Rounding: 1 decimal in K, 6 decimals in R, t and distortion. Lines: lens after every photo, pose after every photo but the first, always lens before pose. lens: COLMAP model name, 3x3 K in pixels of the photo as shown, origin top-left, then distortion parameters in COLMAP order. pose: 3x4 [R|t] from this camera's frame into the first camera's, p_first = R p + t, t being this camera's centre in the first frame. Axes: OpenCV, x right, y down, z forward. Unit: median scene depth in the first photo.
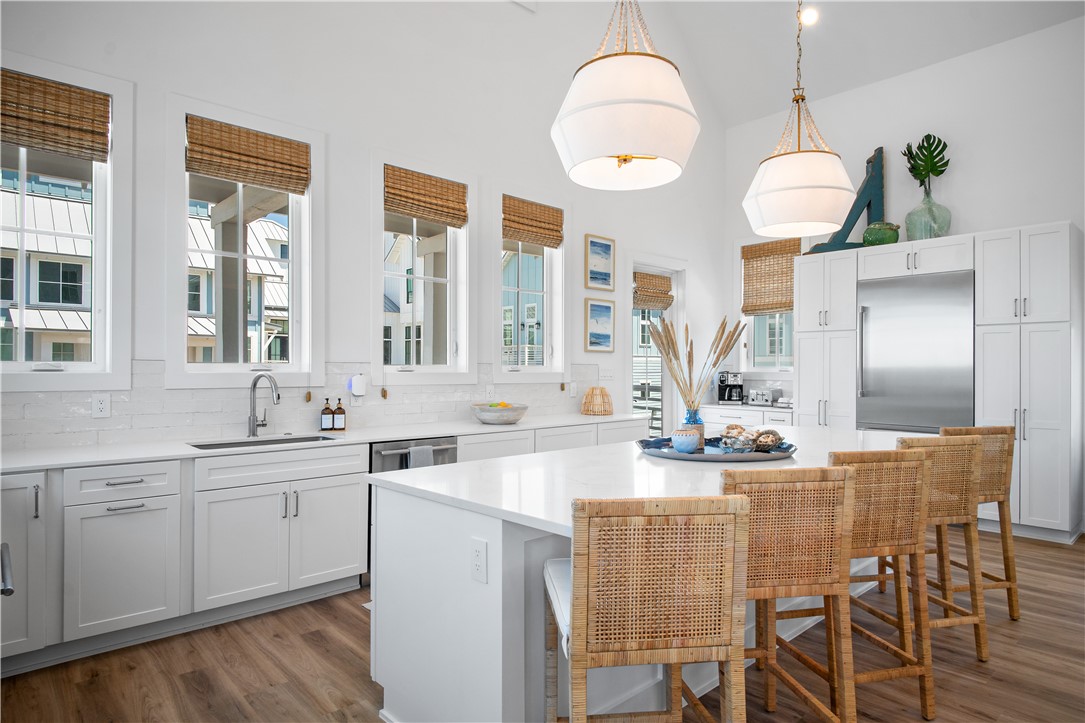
lens RADIAL K [[594.9, 0, 550.9], [0, 594.9, 369.2], [0, 0, 1]] dist [0.019611, -0.029540]
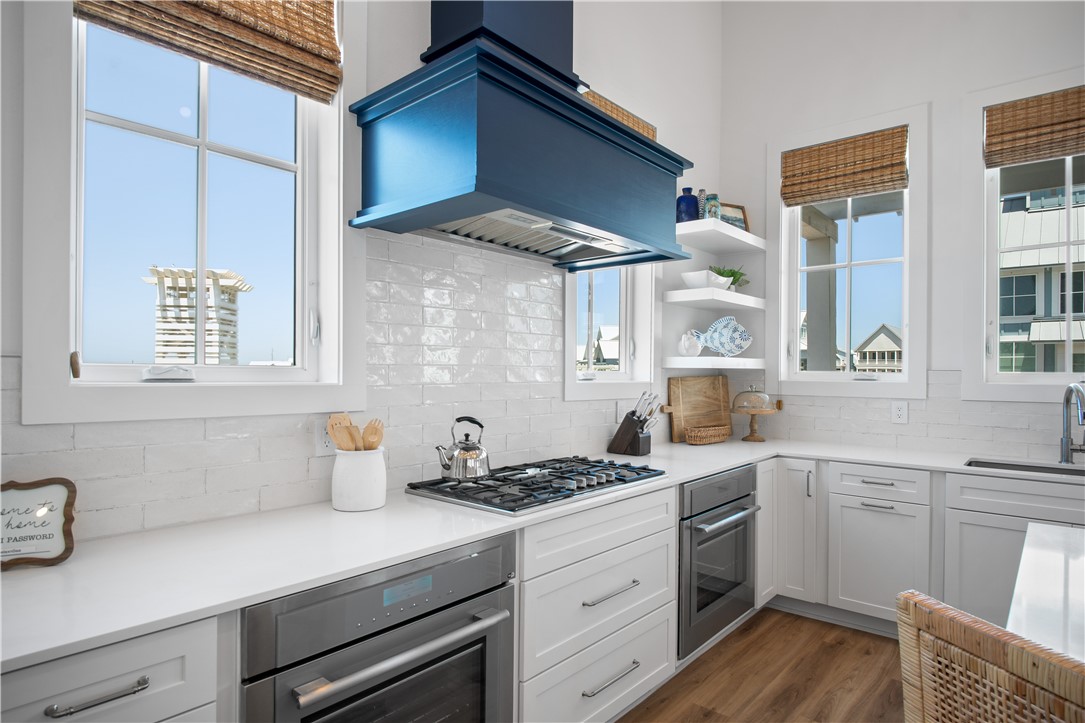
lens RADIAL K [[594.9, 0, 550.9], [0, 594.9, 369.2], [0, 0, 1]] dist [0.019611, -0.029540]
pose [[0.121850, -0.008870, -0.992509, 0.218843], [-0.011018, 0.999886, -0.010288, 0.000689], [0.992487, 0.012189, 0.121739, 0.200808]]
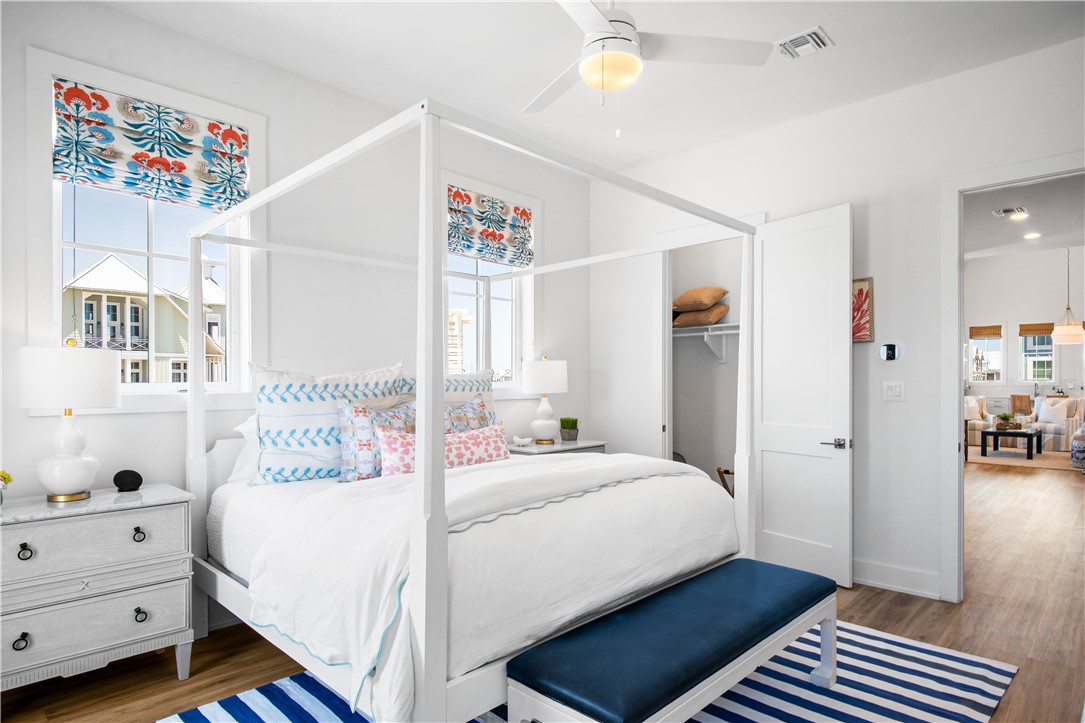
lens RADIAL K [[594.9, 0, 550.9], [0, 594.9, 369.2], [0, 0, 1]] dist [0.019611, -0.029540]
pose [[0.059503, -0.024268, -0.997933, 3.439226], [-0.003934, 0.999691, -0.024545, 0.030915], [0.998220, 0.005386, 0.059390, -2.626254]]
